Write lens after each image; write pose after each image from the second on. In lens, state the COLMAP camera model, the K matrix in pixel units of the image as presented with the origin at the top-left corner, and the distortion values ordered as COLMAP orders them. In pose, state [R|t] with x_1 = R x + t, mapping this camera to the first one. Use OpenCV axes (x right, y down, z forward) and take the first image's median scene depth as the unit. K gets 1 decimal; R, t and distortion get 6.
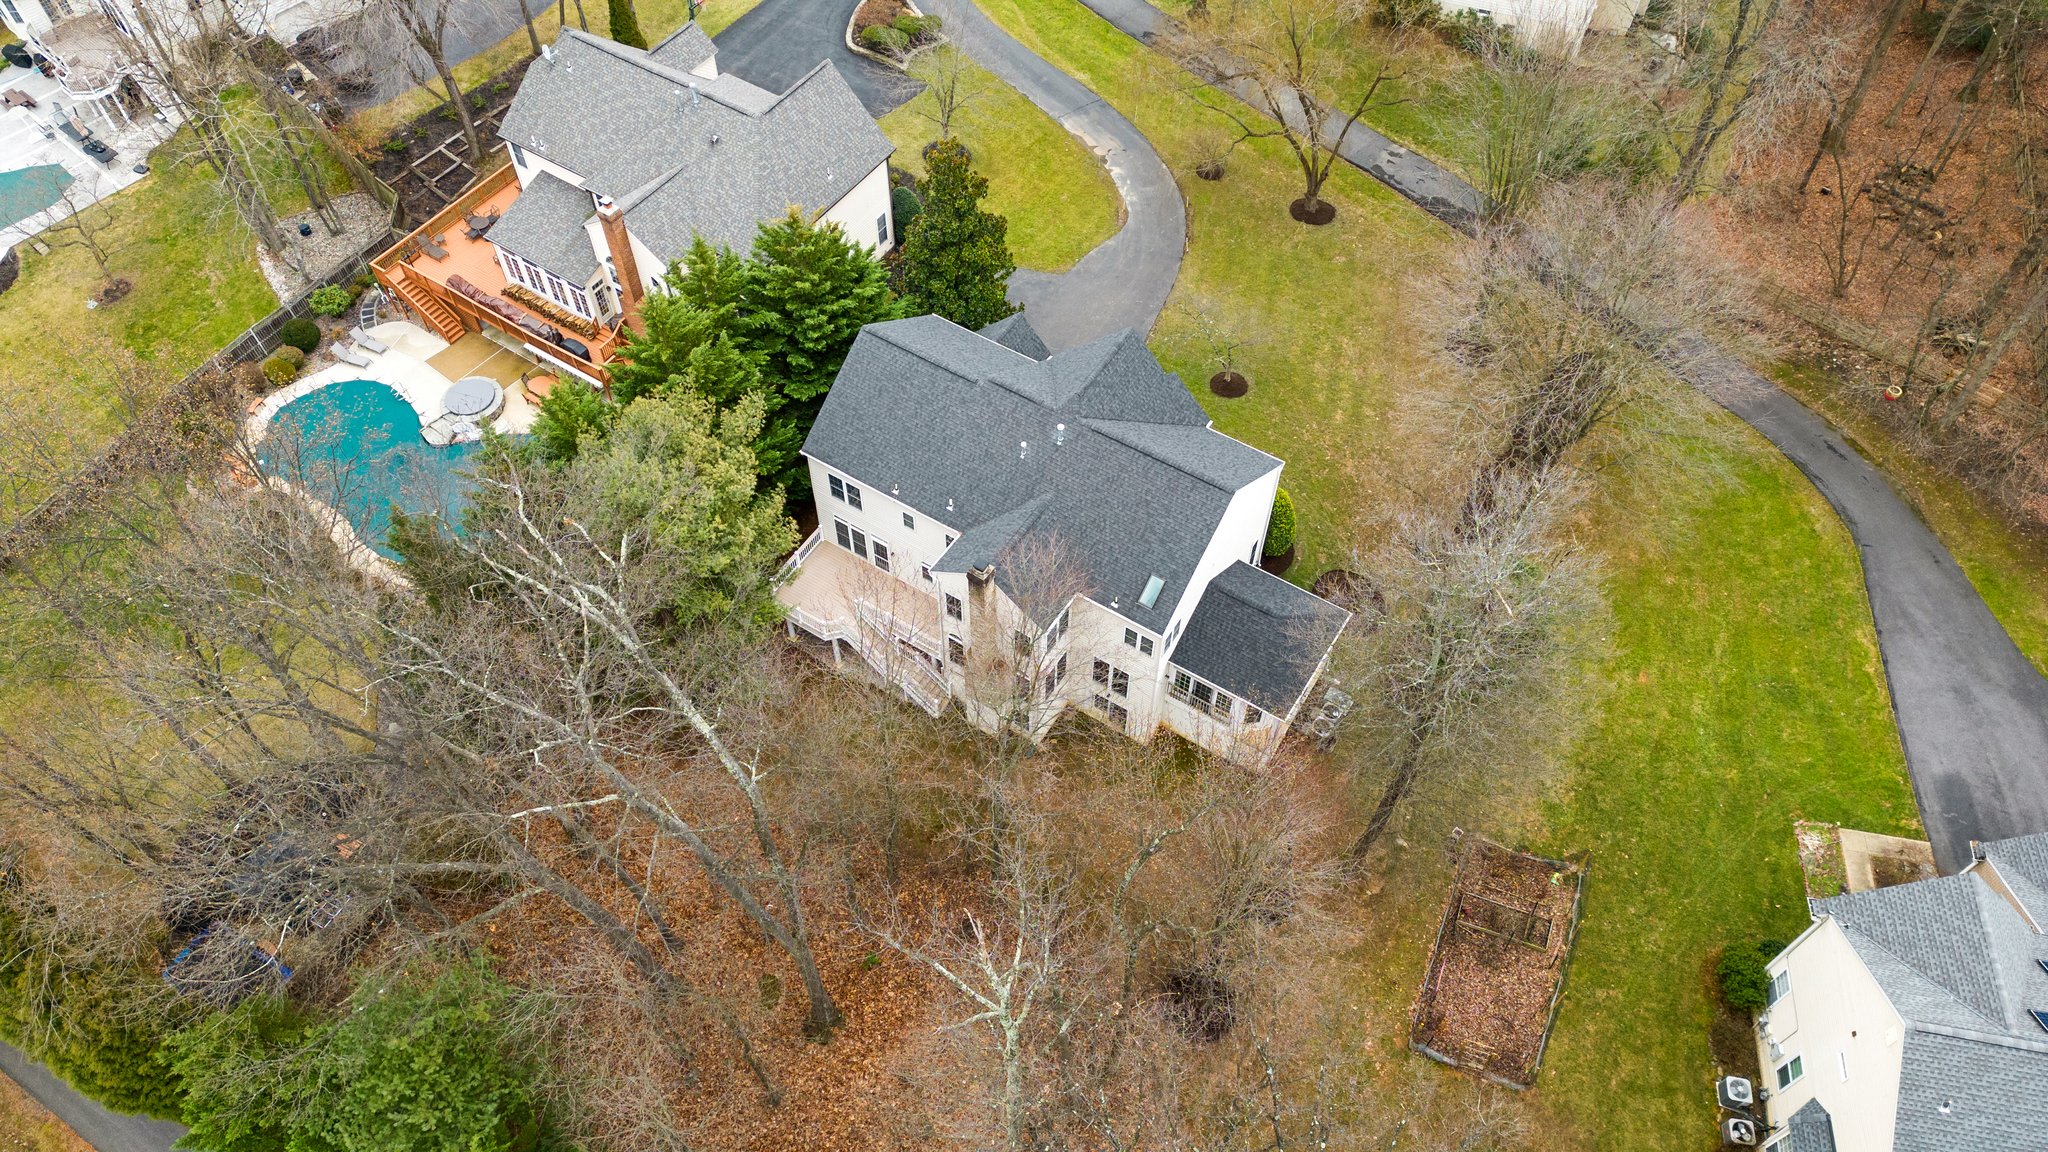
lens RADIAL K [[1430.5, 0, 1016.5], [0, 1430.5, 569.0], [0, 0, 1]] dist [0.061118, -0.053179]
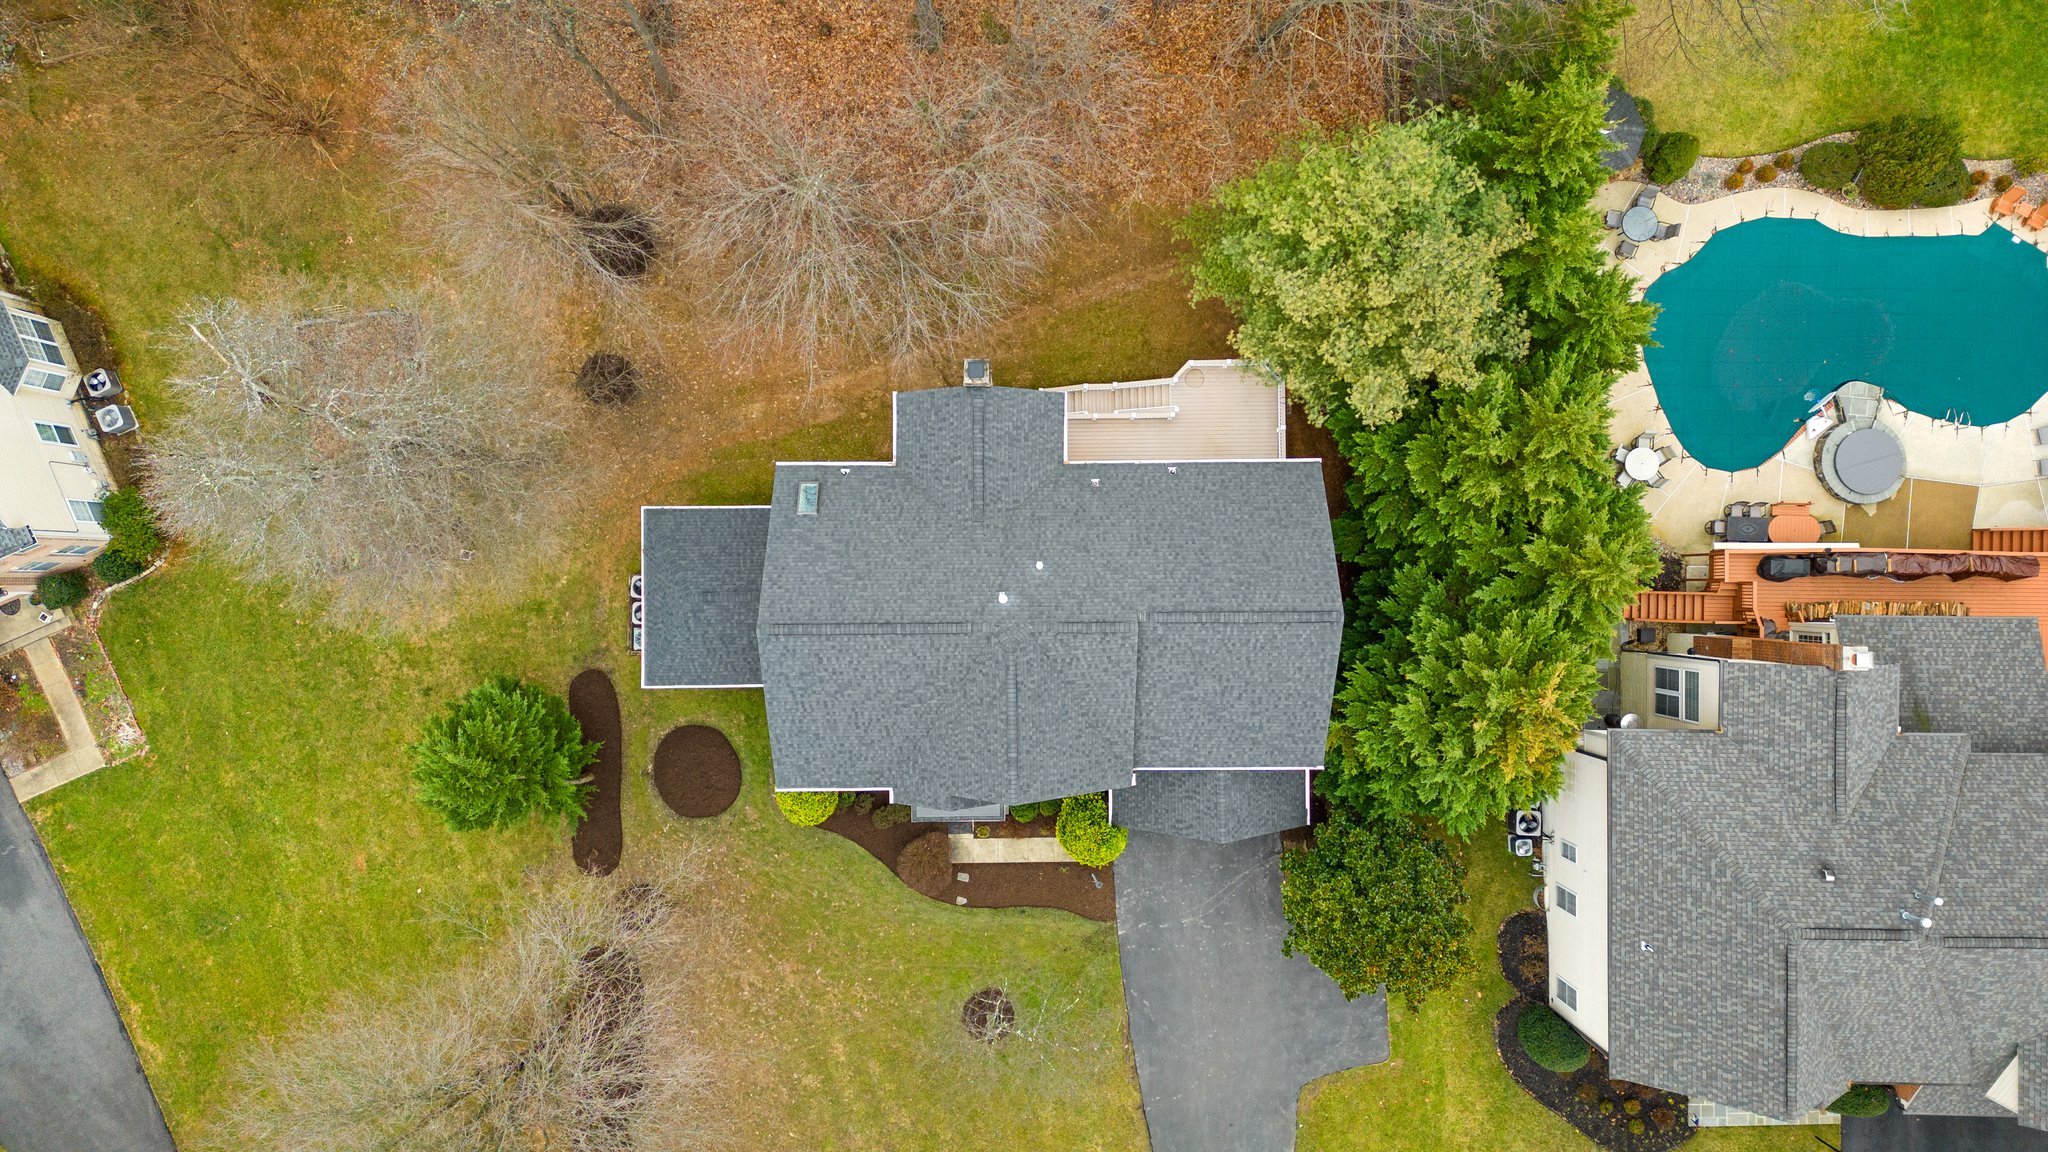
lens RADIAL K [[1430.5, 0, 1015.4], [0, 1430.5, 574.6], [0, 0, 1]] dist [0.061118, -0.053179]
pose [[-0.838637, 0.544690, 0.000867, 0.013764], [-0.435285, -0.671145, 0.600076, -0.407579], [0.327438, 0.502869, 0.799942, 0.296226]]
